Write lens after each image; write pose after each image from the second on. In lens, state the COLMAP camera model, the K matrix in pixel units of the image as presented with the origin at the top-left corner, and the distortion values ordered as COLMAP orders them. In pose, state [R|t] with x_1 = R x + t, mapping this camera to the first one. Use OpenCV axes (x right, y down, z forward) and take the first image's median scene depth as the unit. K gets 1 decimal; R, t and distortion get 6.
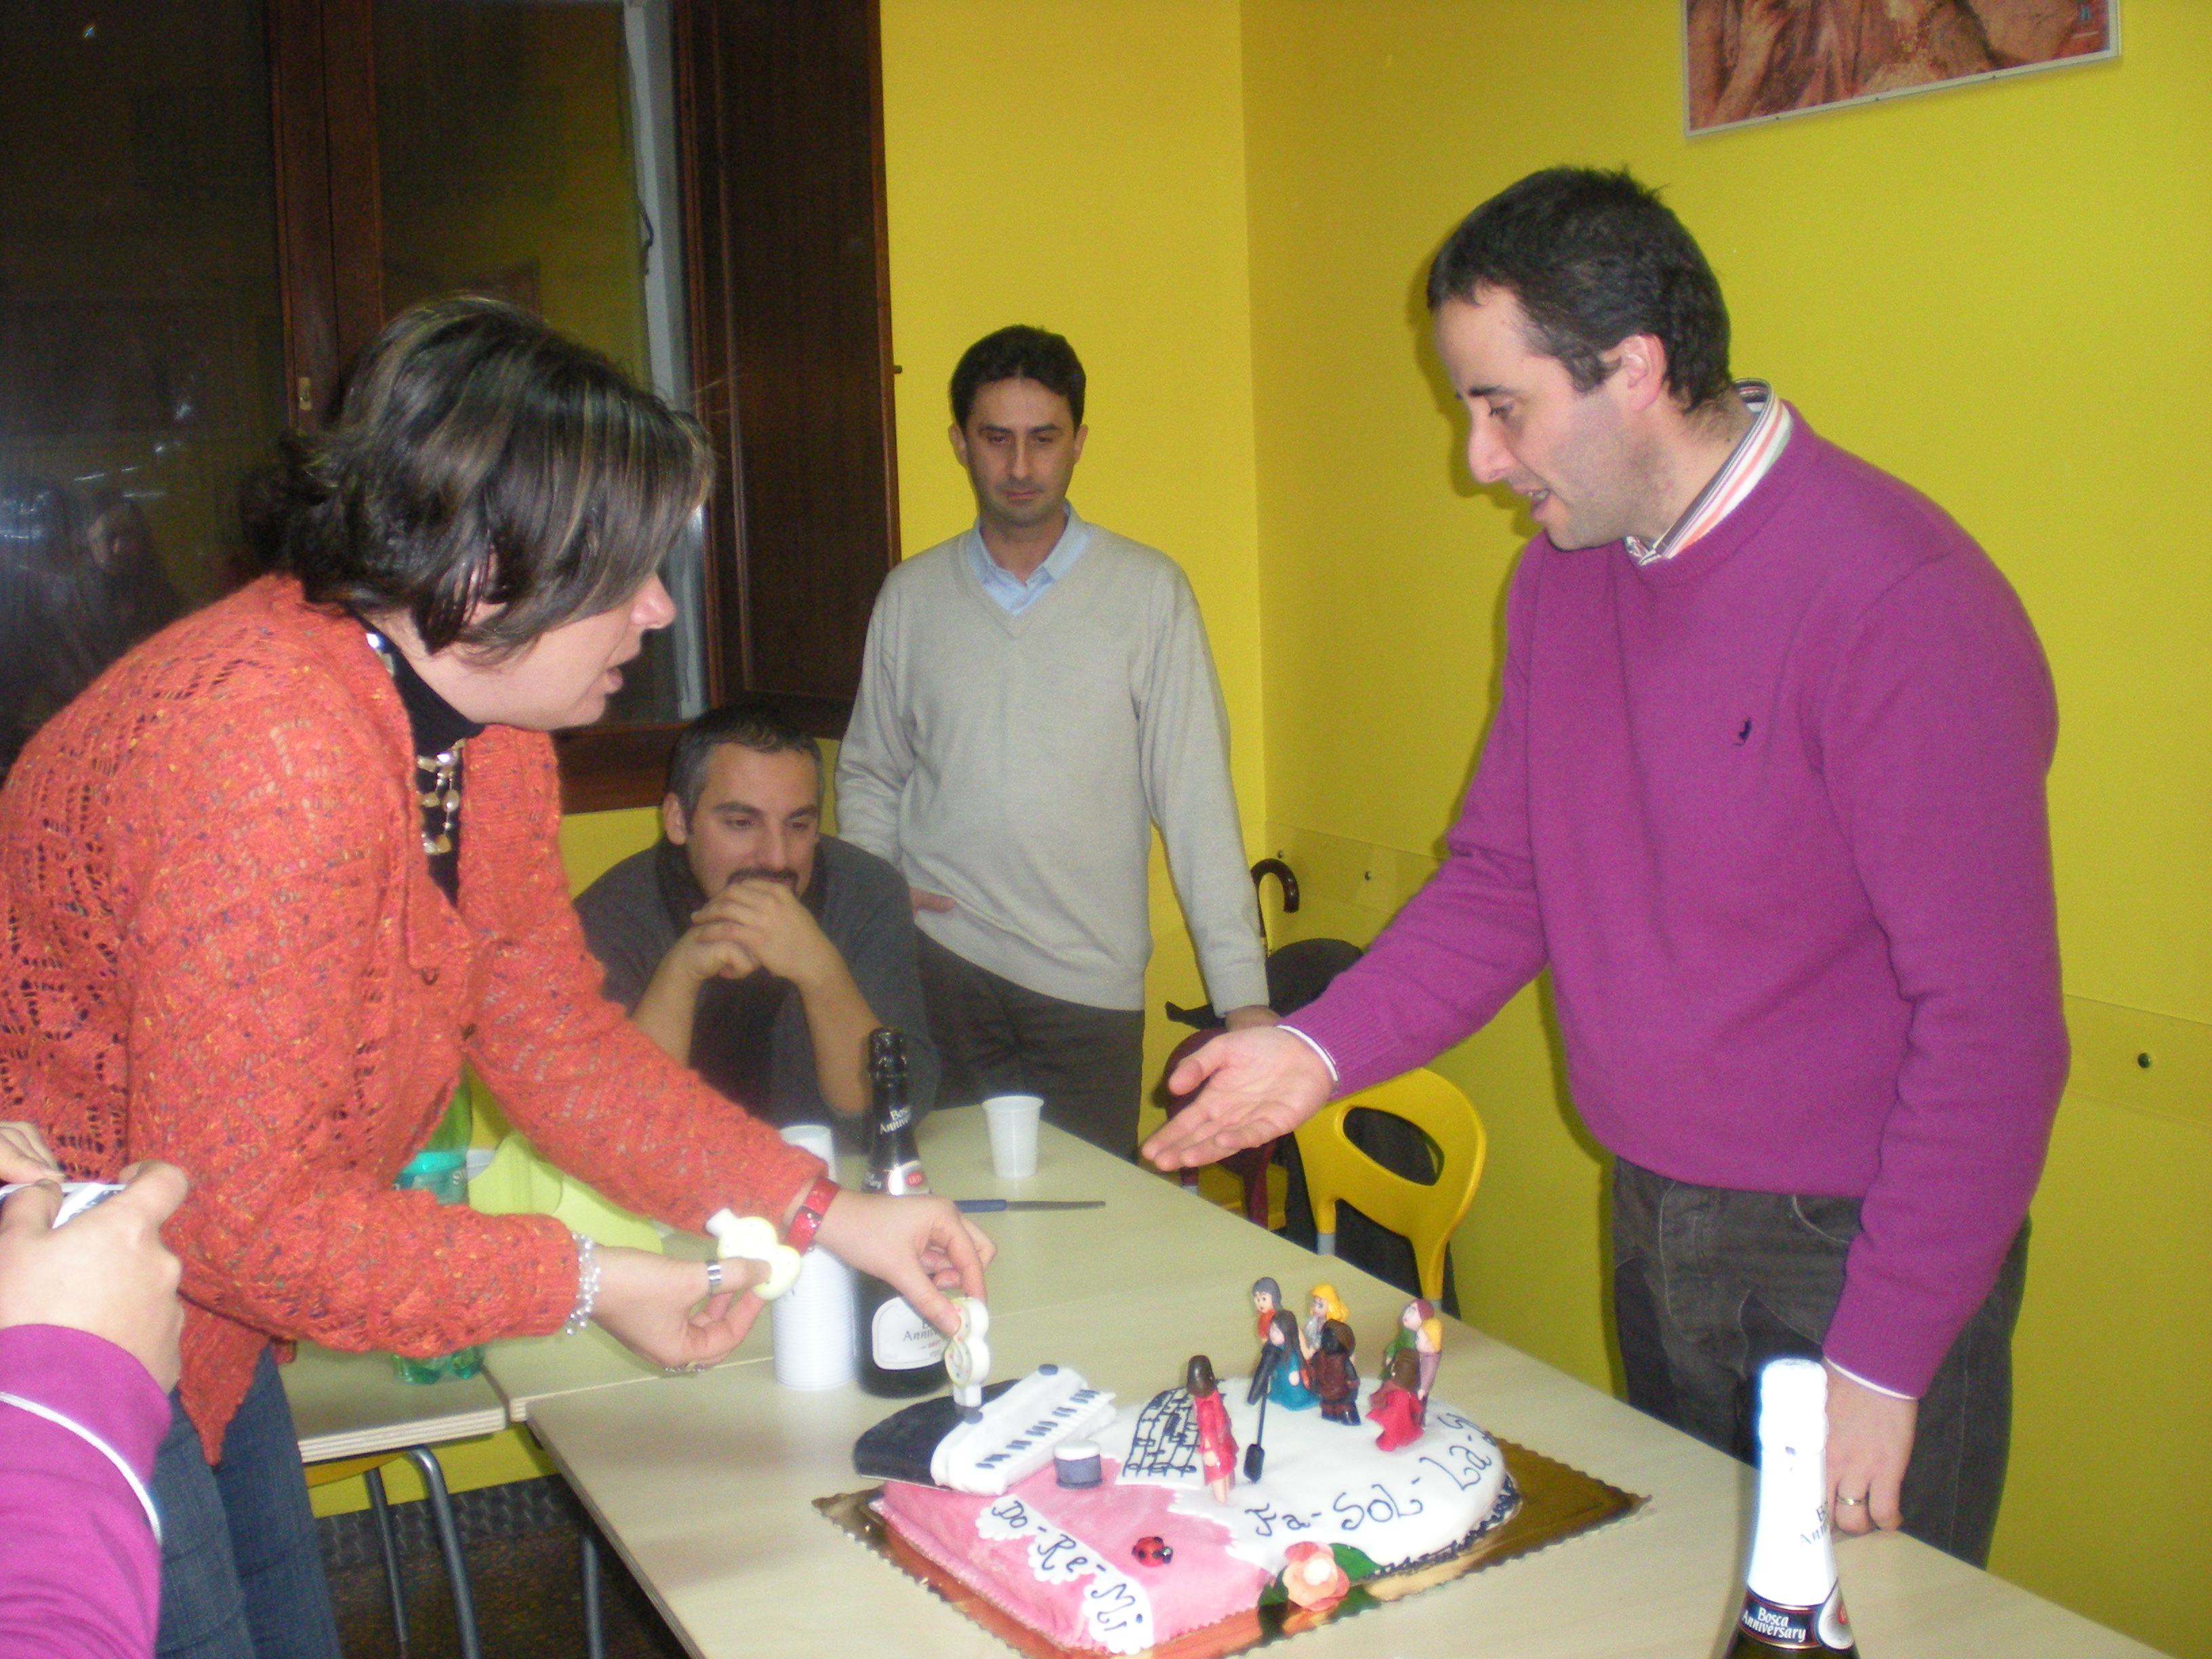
lens RADIAL K [[2569.9, 0, 1106.0], [0, 2569.9, 829.5], [0, 0, 1]] dist [-0.061262, -0.257359]
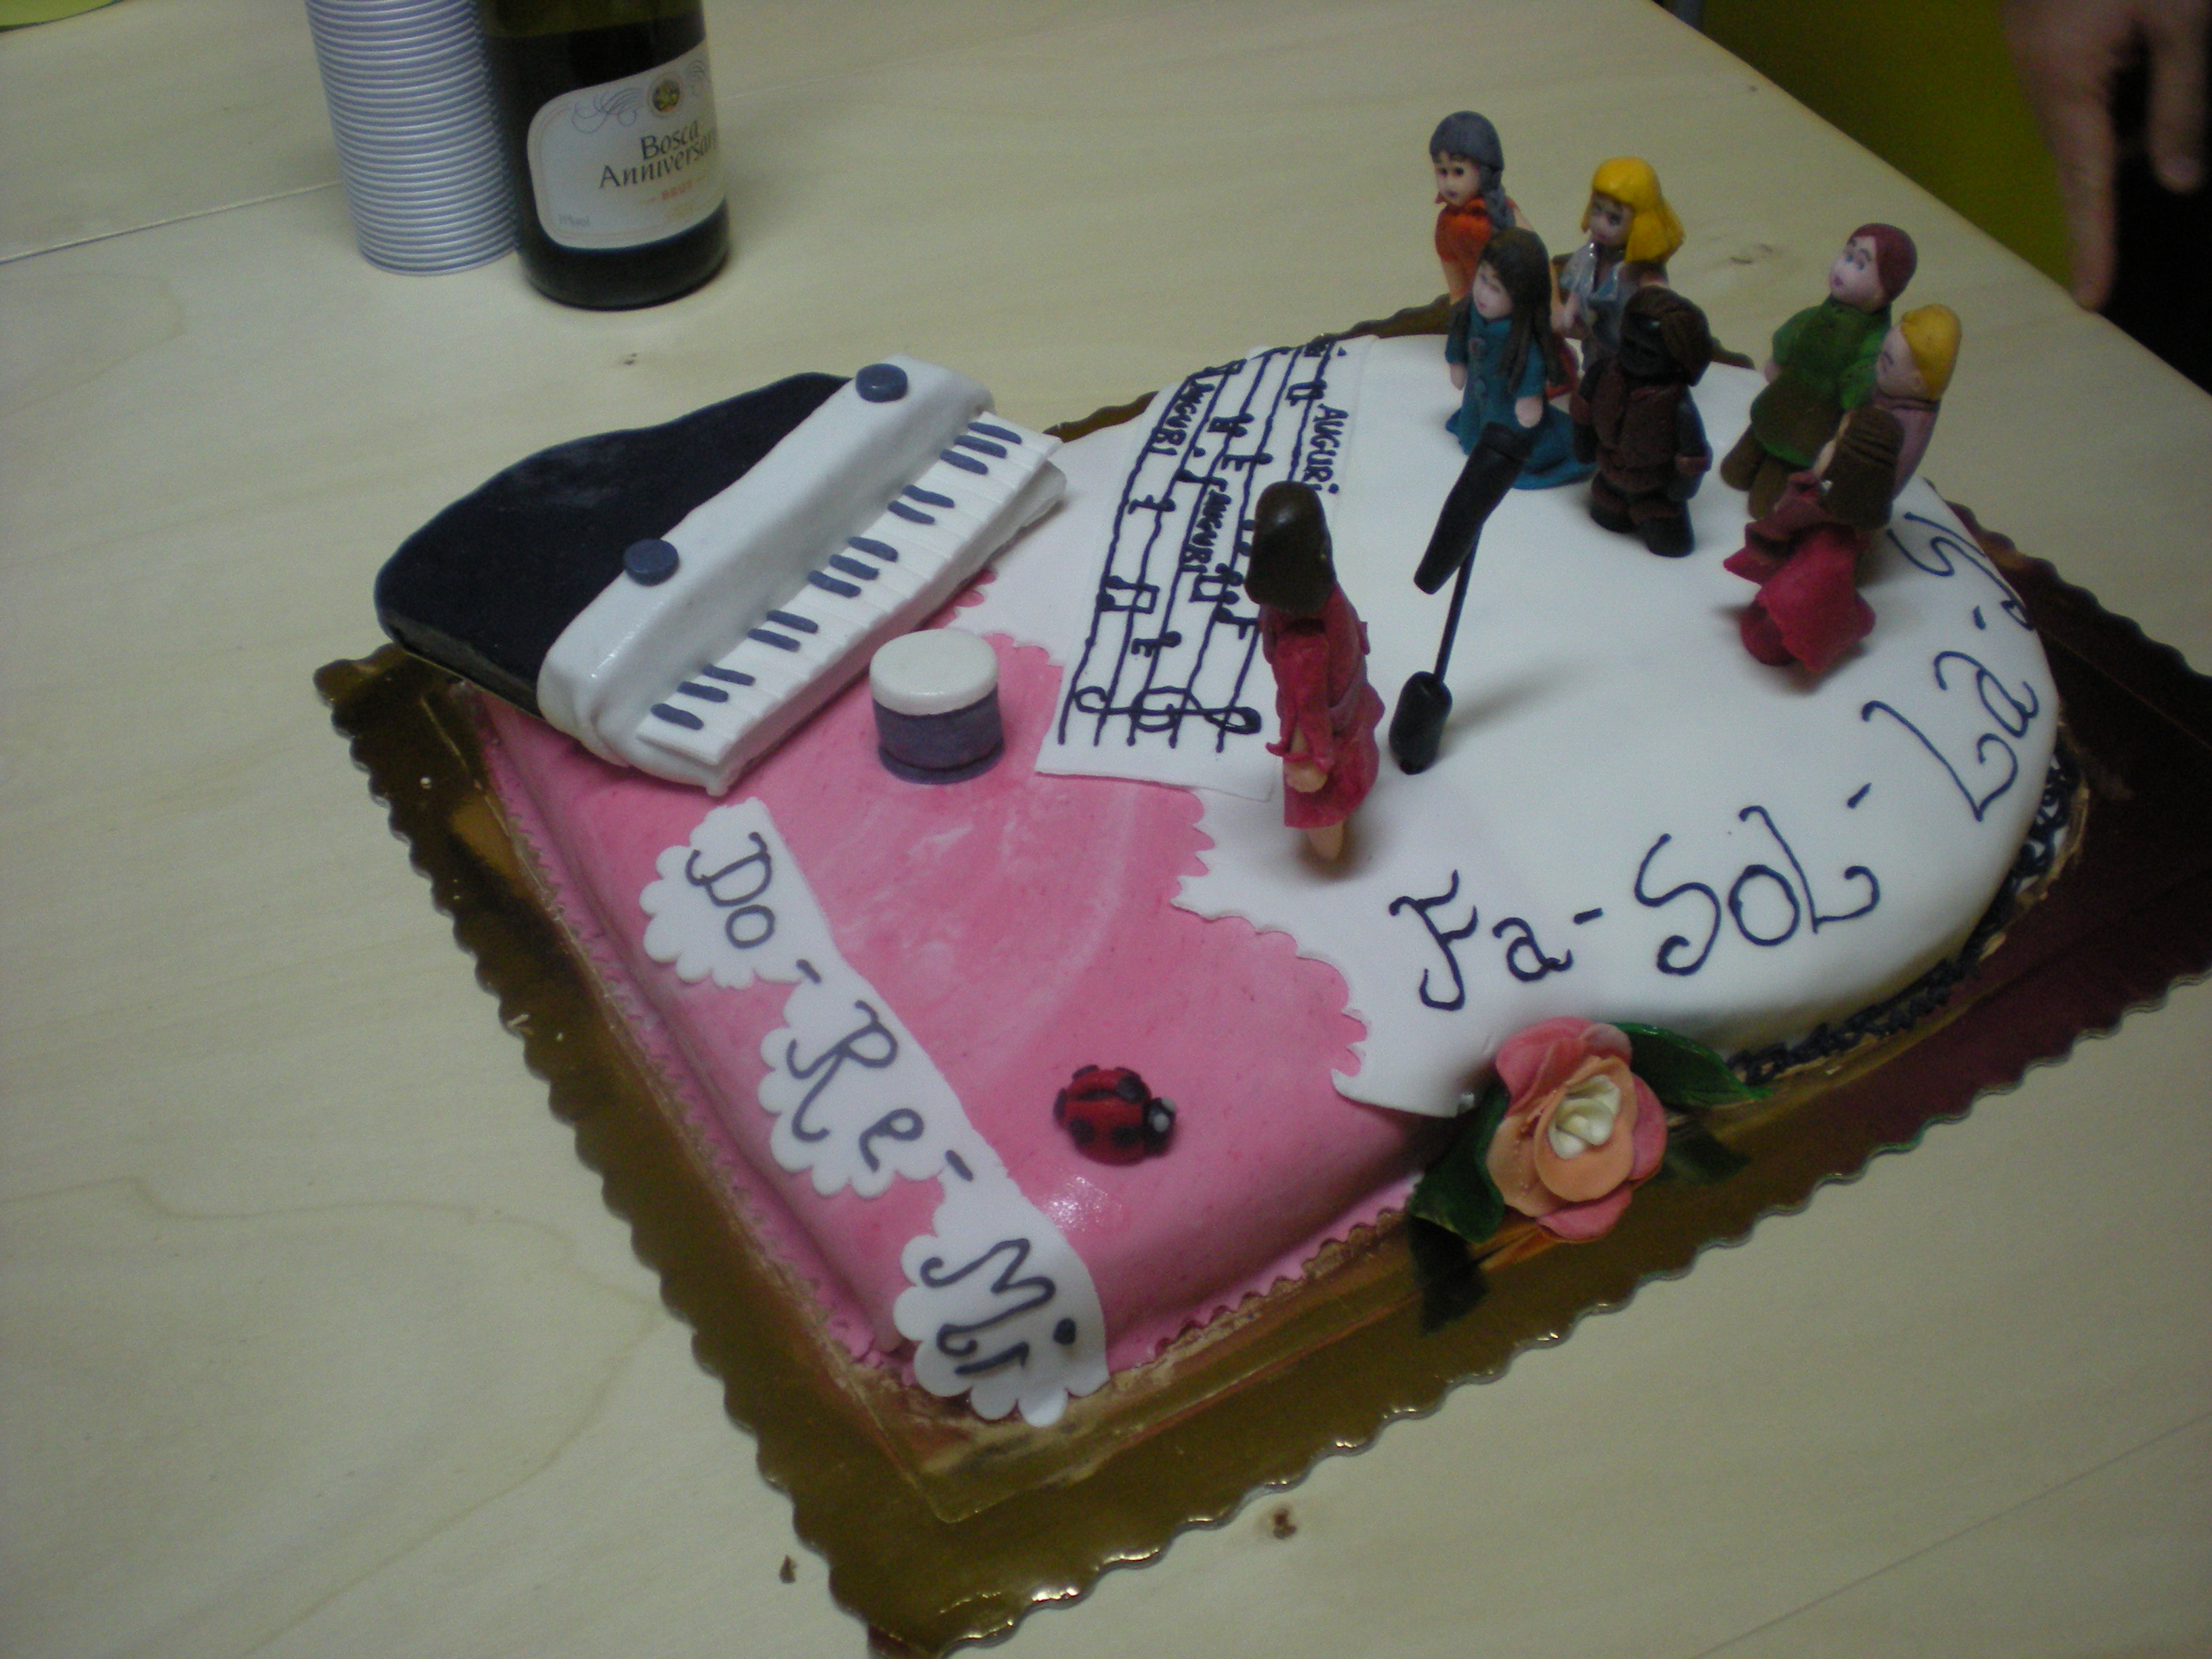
lens RADIAL K [[2569.9, 0, 1106.0], [0, 2569.9, 829.5], [0, 0, 1]] dist [-0.061262, -0.257359]
pose [[0.999246, 0.036236, -0.013961, 0.019280], [-0.022603, 0.835076, 0.549670, 0.061496], [0.031576, -0.548939, 0.835265, 0.697698]]
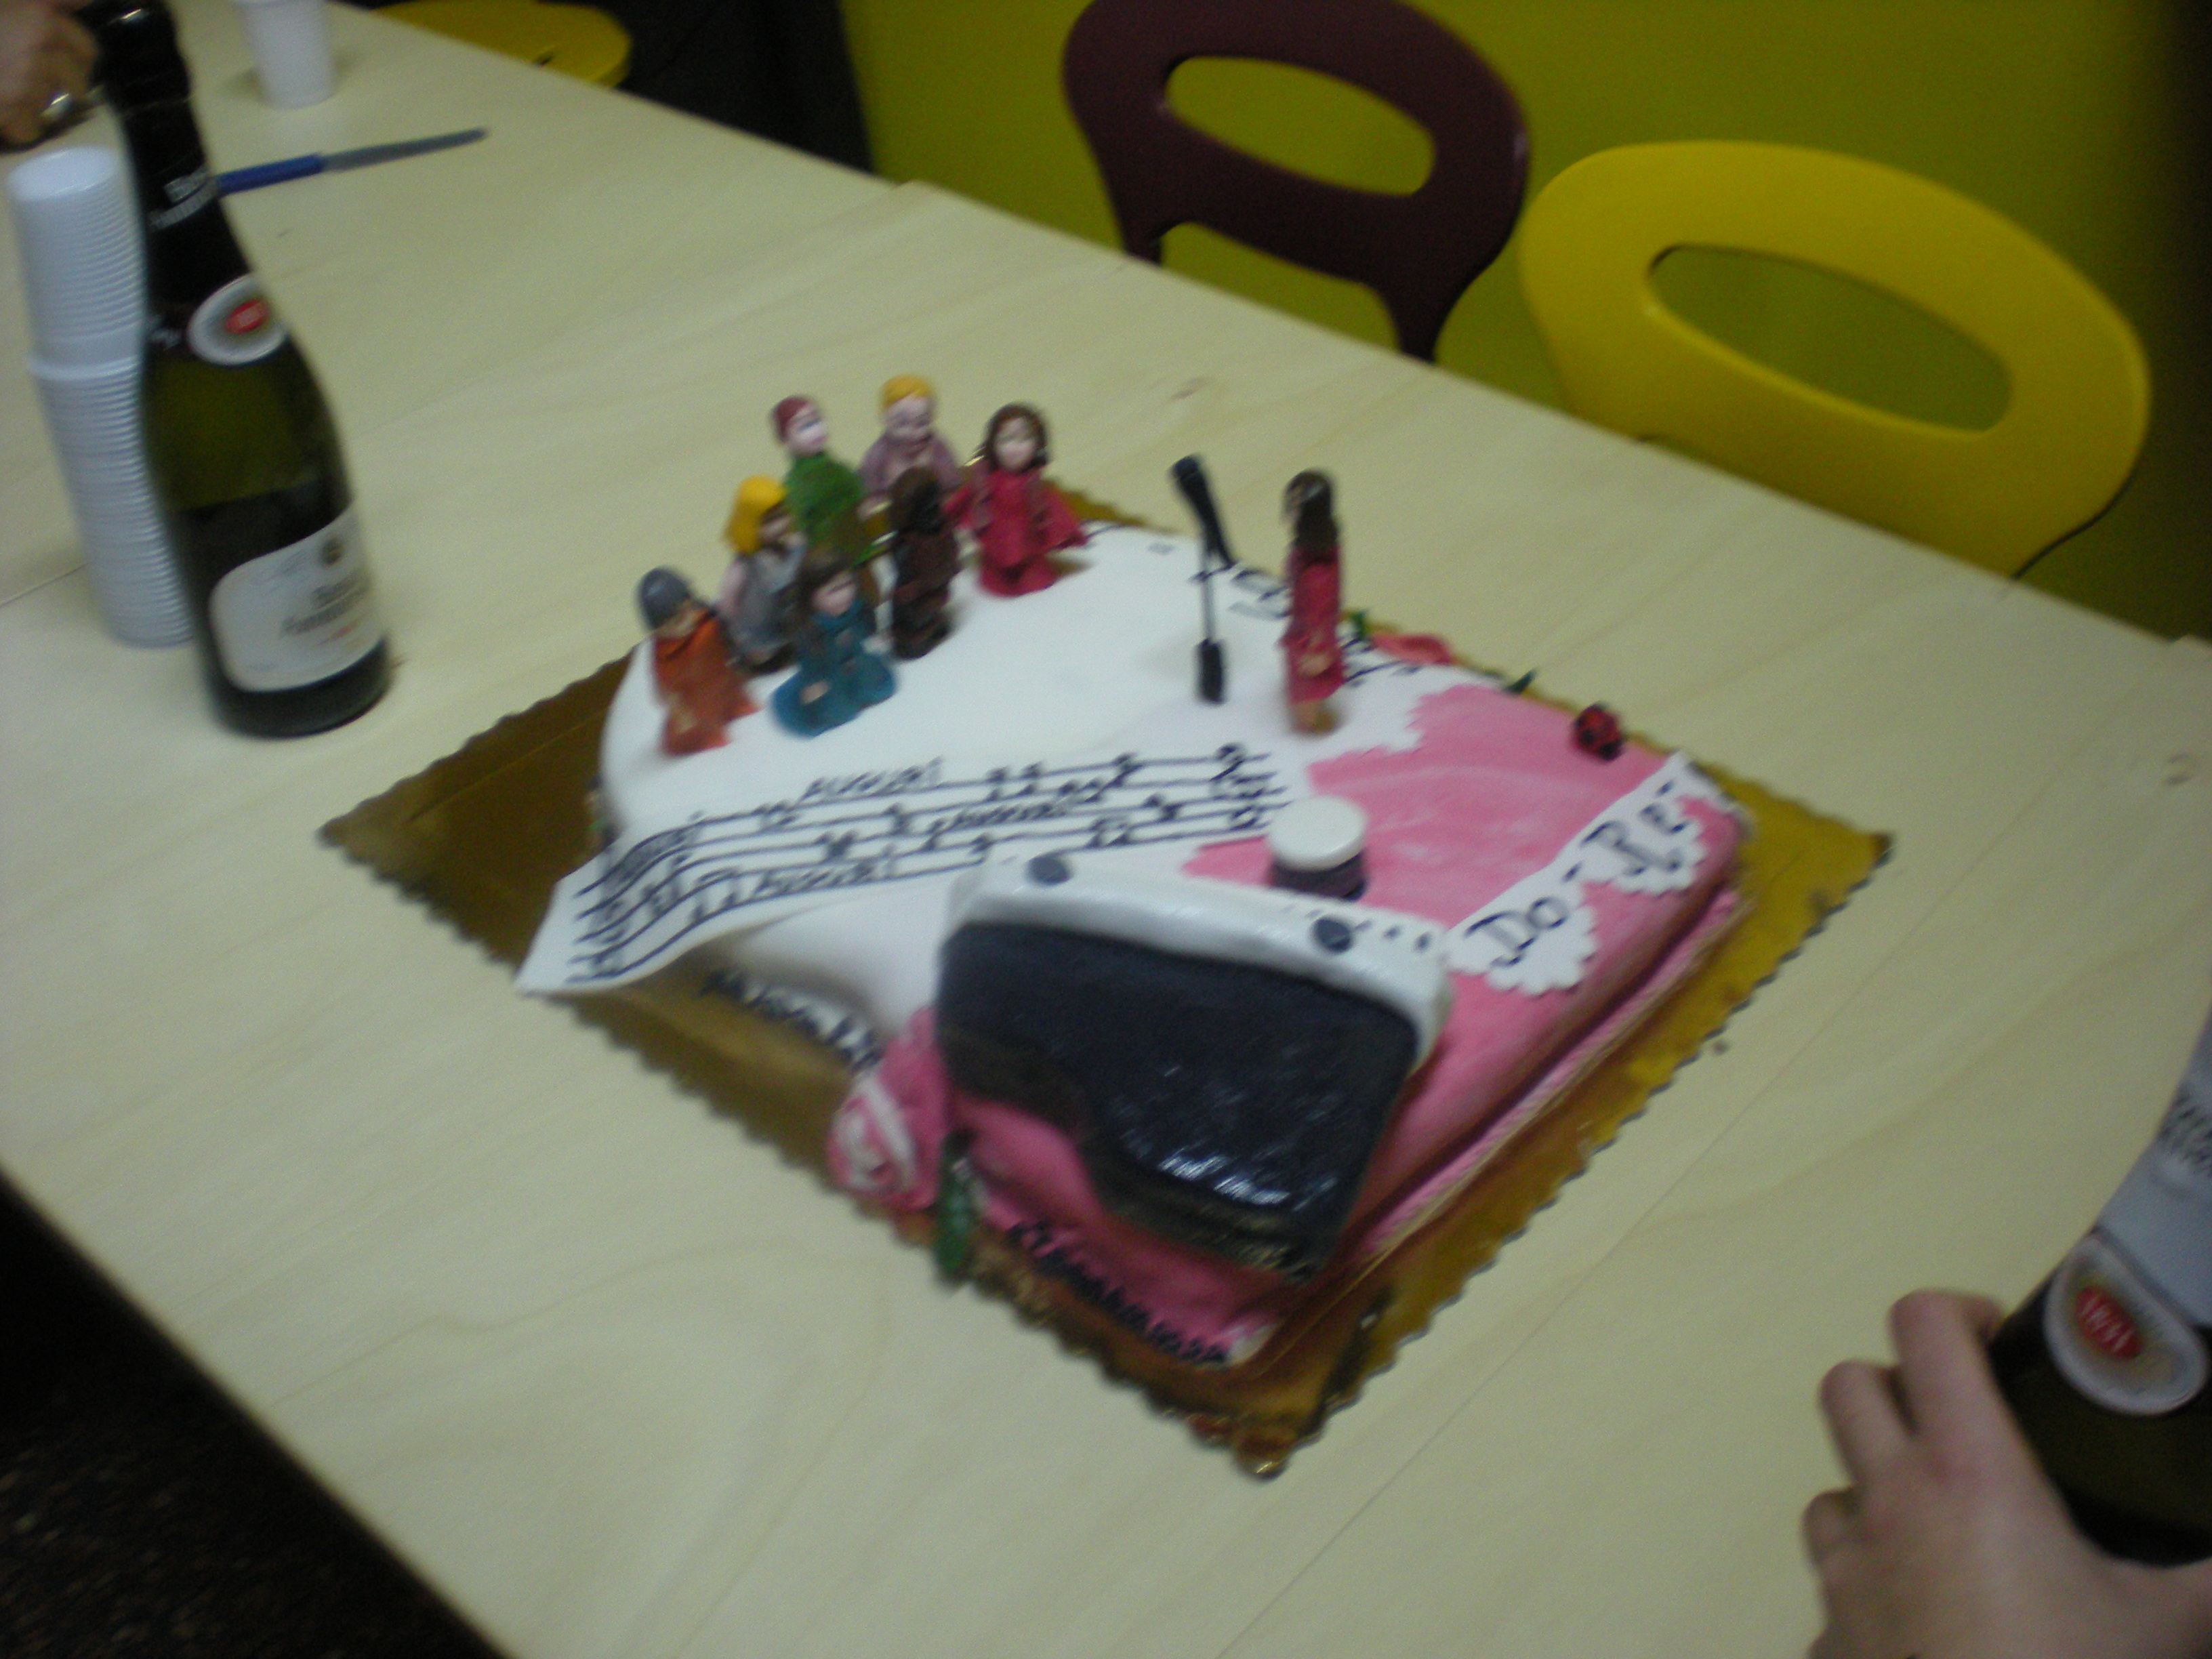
lens RADIAL K [[2569.9, 0, 1106.0], [0, 2569.9, 829.5], [0, 0, 1]] dist [-0.061262, -0.257359]
pose [[-0.273582, -0.565489, 0.778059, -0.393757], [0.169222, 0.768004, 0.617684, -0.072916], [-0.946846, 0.300652, -0.114419, 1.117492]]
